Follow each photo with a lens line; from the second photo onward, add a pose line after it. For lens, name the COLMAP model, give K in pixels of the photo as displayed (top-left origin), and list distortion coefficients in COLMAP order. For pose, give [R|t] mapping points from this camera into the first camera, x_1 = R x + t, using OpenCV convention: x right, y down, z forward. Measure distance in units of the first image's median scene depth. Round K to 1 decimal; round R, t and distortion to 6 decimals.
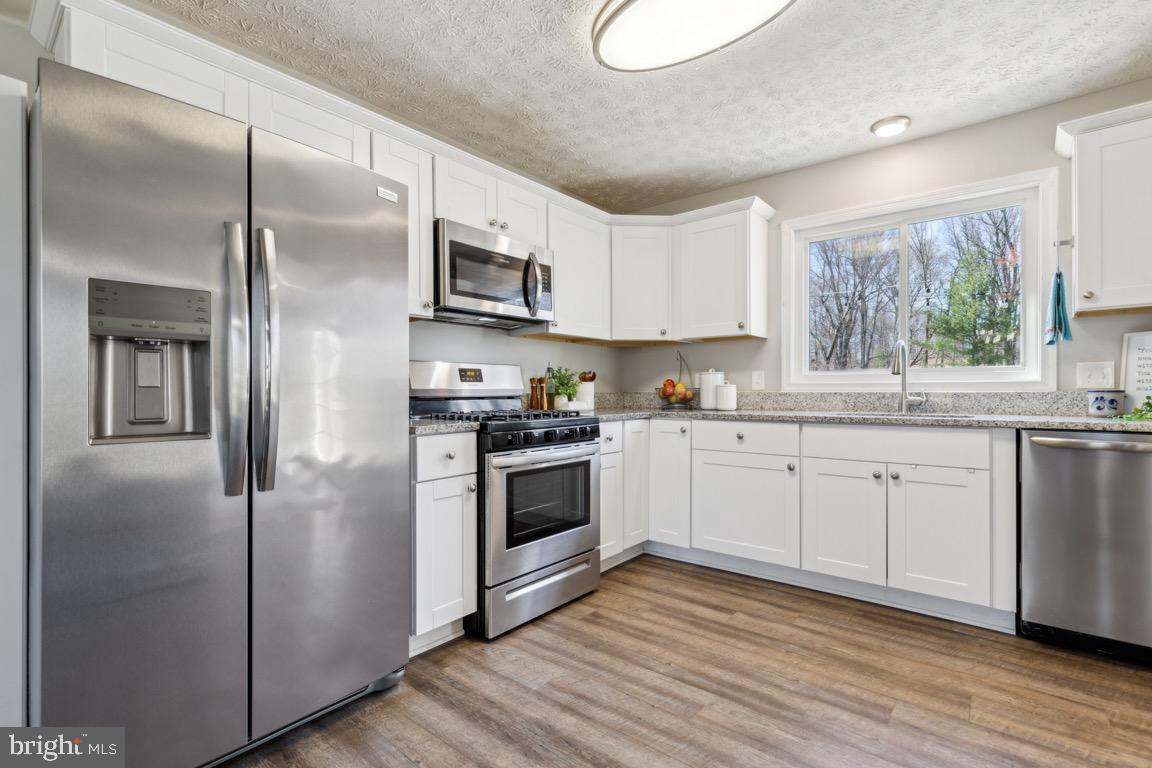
lens RADIAL K [[527.7, 0, 568.9], [0, 527.7, 390.9], [0, 0, 1]] dist [0.001266, -0.000183]
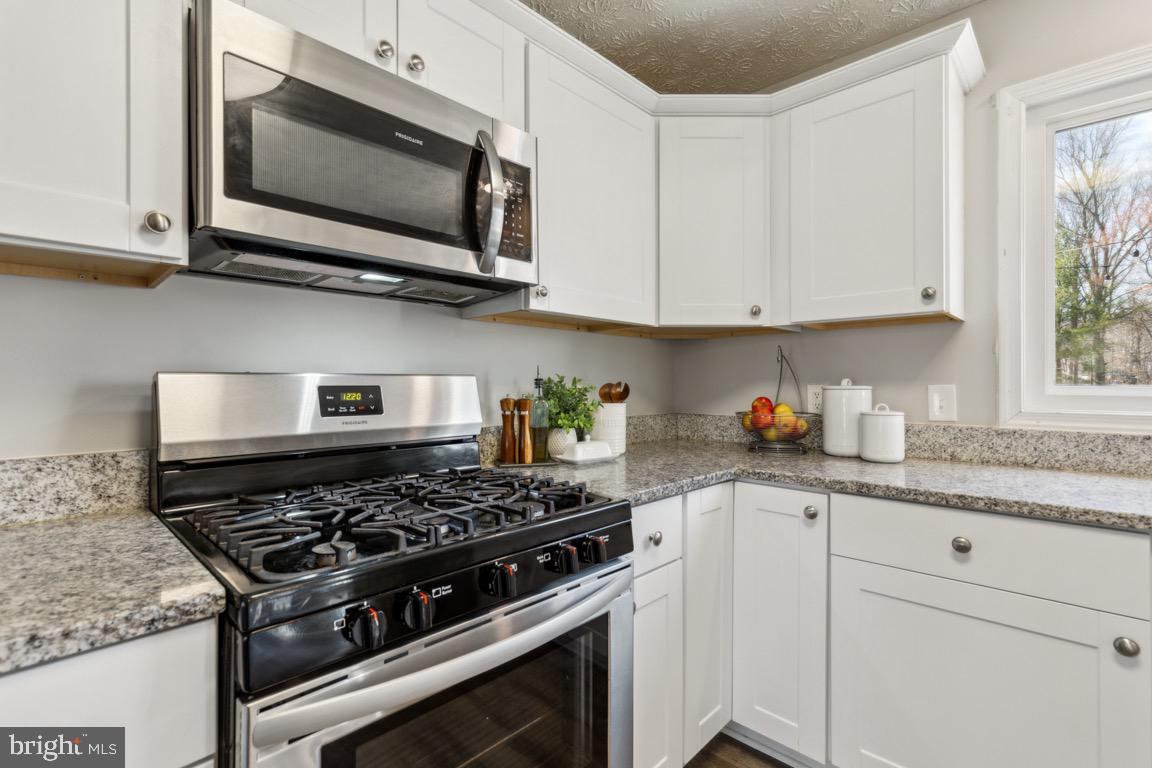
lens RADIAL K [[531.3, 0, 572.7], [0, 531.3, 381.0], [0, 0, 1]] dist [0.002248, 0.000252]
pose [[0.997504, 0.003541, -0.070516, 0.039601], [-0.003872, 0.999982, -0.004556, -0.046289], [0.070498, 0.004818, 0.997500, 0.560348]]
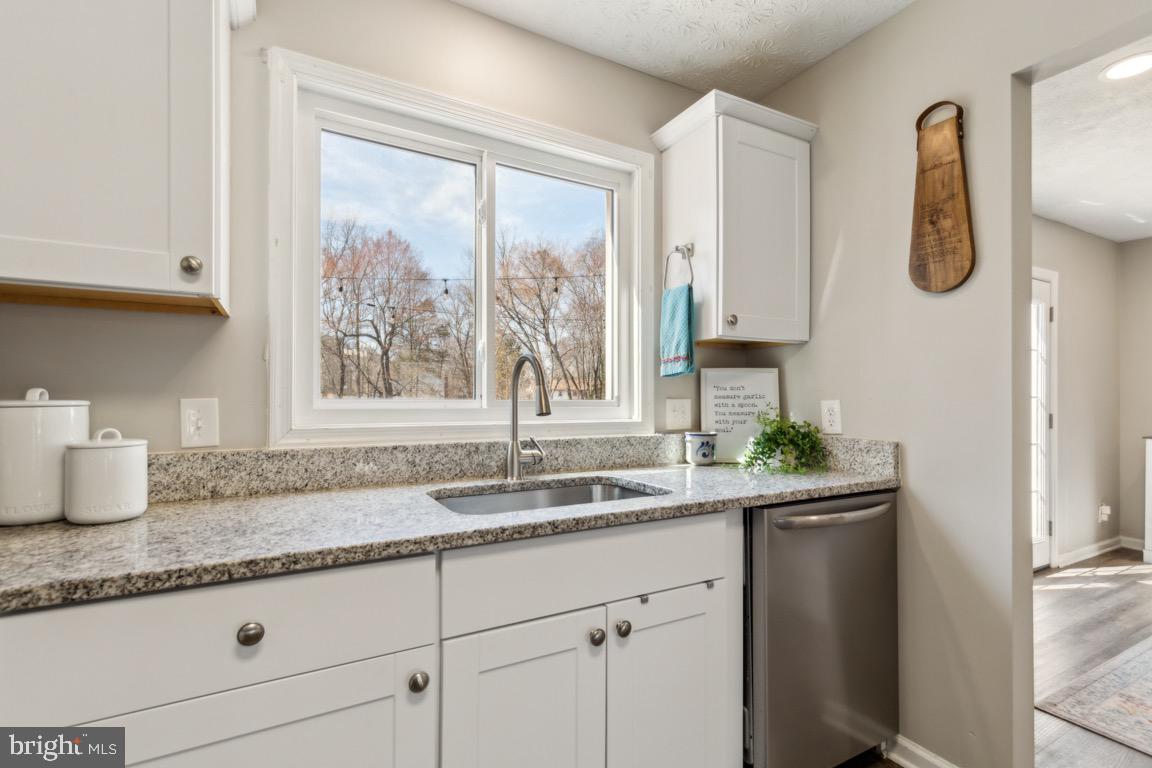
lens RADIAL K [[530.2, 0, 573.1], [0, 530.2, 395.0], [0, 0, 1]] dist [0.010148, -0.000394]
pose [[0.367237, 0.008639, 0.930087, 0.116446], [-0.004256, 0.999962, -0.007607, -0.047151], [-0.930118, -0.001165, 0.367260, 0.744918]]
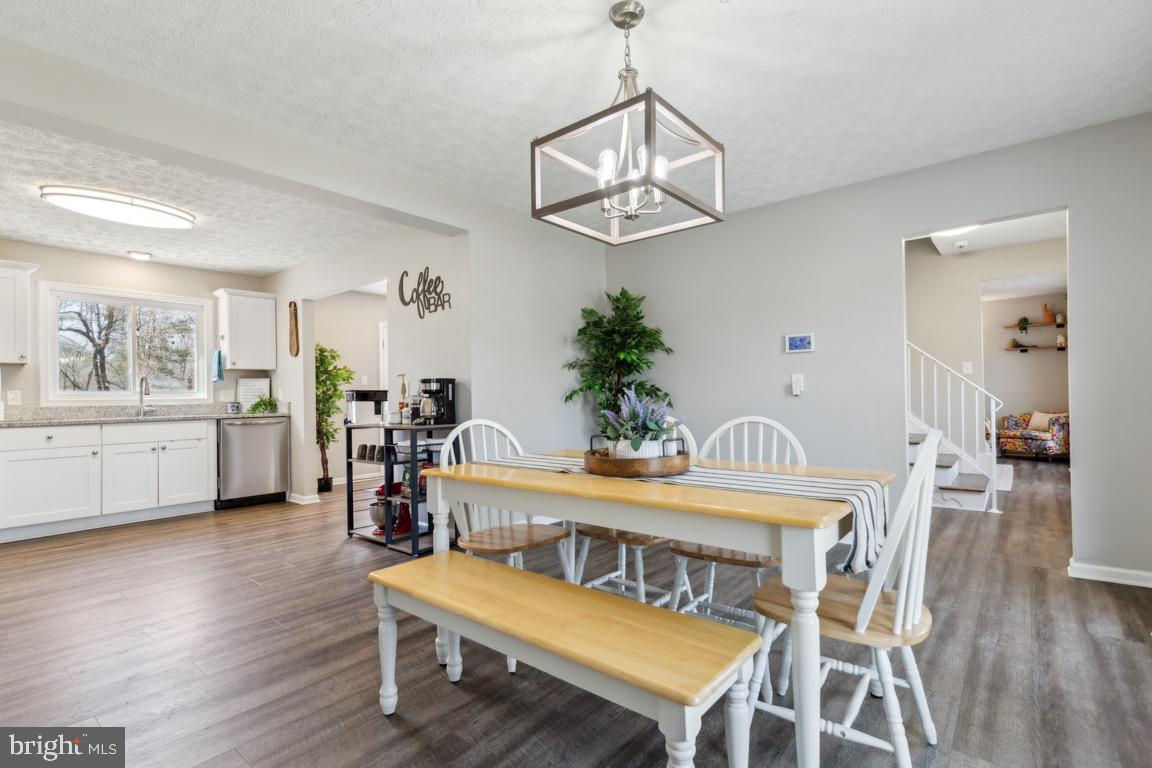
lens RADIAL K [[545.5, 0, 576.0], [0, 545.5, 384.0], [0, 0, 1]] dist [0.003720, 0.001237]
pose [[0.001633, 0.025284, 0.999679, -1.201397], [0.018205, 0.999514, -0.025309, 0.005425], [-0.999833, 0.018240, 0.001172, -0.448386]]
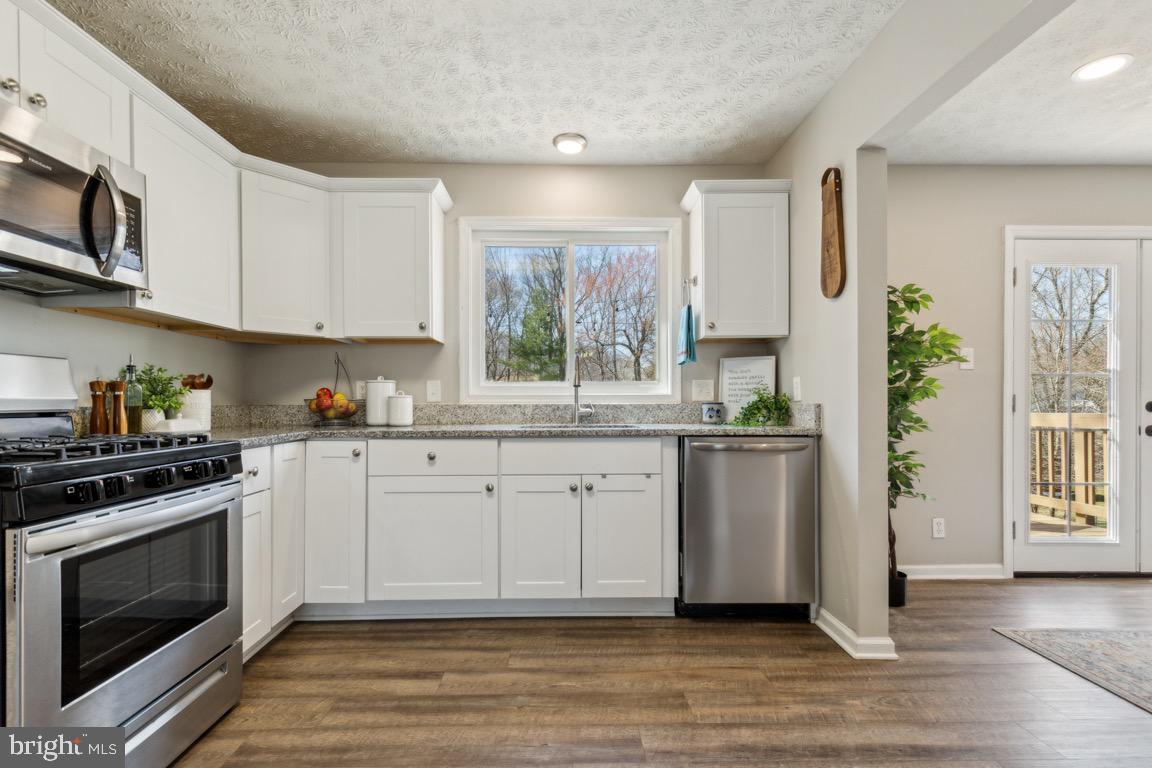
lens RADIAL K [[533.3, 0, 564.9], [0, 533.3, 403.7], [0, 0, 1]] dist [0.007414, -0.000129]
pose [[0.760180, -0.000687, 0.649712, -0.068876], [-0.000114, 0.999999, 0.001190, 0.000214], [-0.649713, -0.000979, 0.760179, 0.220421]]
